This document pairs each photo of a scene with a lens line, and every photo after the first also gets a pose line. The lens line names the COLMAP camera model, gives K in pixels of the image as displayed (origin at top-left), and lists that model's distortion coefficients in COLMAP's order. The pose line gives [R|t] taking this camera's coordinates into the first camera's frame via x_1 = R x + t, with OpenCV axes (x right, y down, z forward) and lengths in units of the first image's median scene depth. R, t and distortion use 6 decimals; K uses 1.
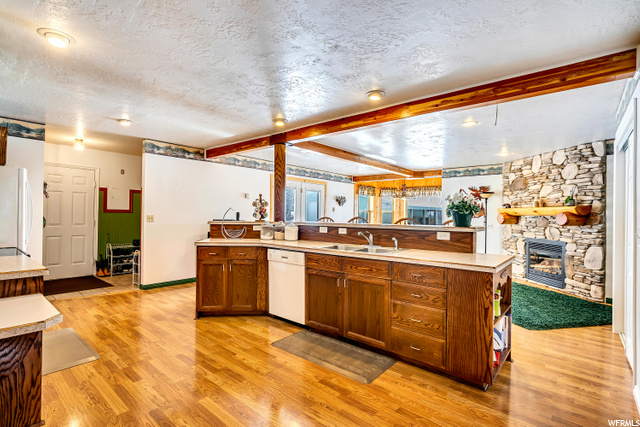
lens RADIAL K [[300.8, 0, 320.0], [0, 300.8, 213.5], [0, 0, 1]] dist [-0.045456, 0.015896]
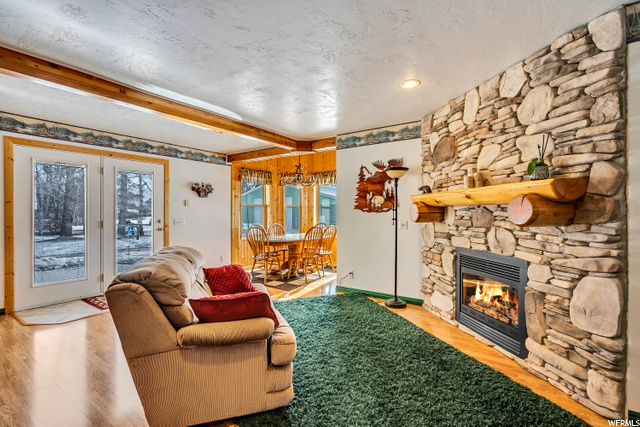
lens RADIAL K [[300.8, 0, 320.0], [0, 300.8, 213.5], [0, 0, 1]] dist [-0.045456, 0.015896]
pose [[0.992708, -0.015337, 0.119563, 0.489657], [0.014254, 0.999849, 0.009907, 0.014707], [-0.119697, -0.008131, 0.992777, 0.617898]]
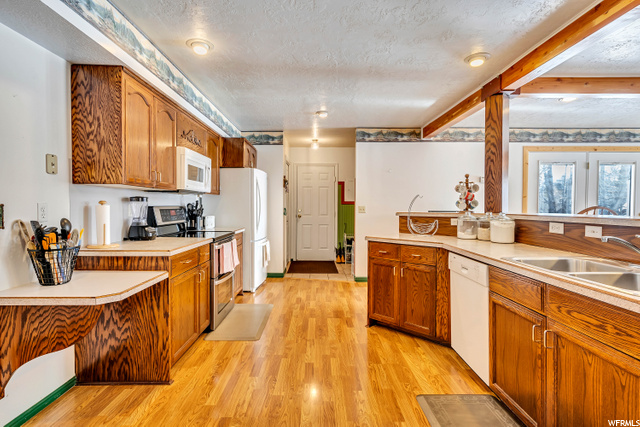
lens RADIAL K [[319.2, 0, 320.0], [0, 319.2, 213.5], [0, 0, 1]] dist [0.001749, 0.000351]
pose [[0.648476, 0.007820, -0.761195, 0.141584], [0.010393, 0.999763, 0.019125, 0.009111], [0.761164, -0.020313, 0.648241, 0.228267]]
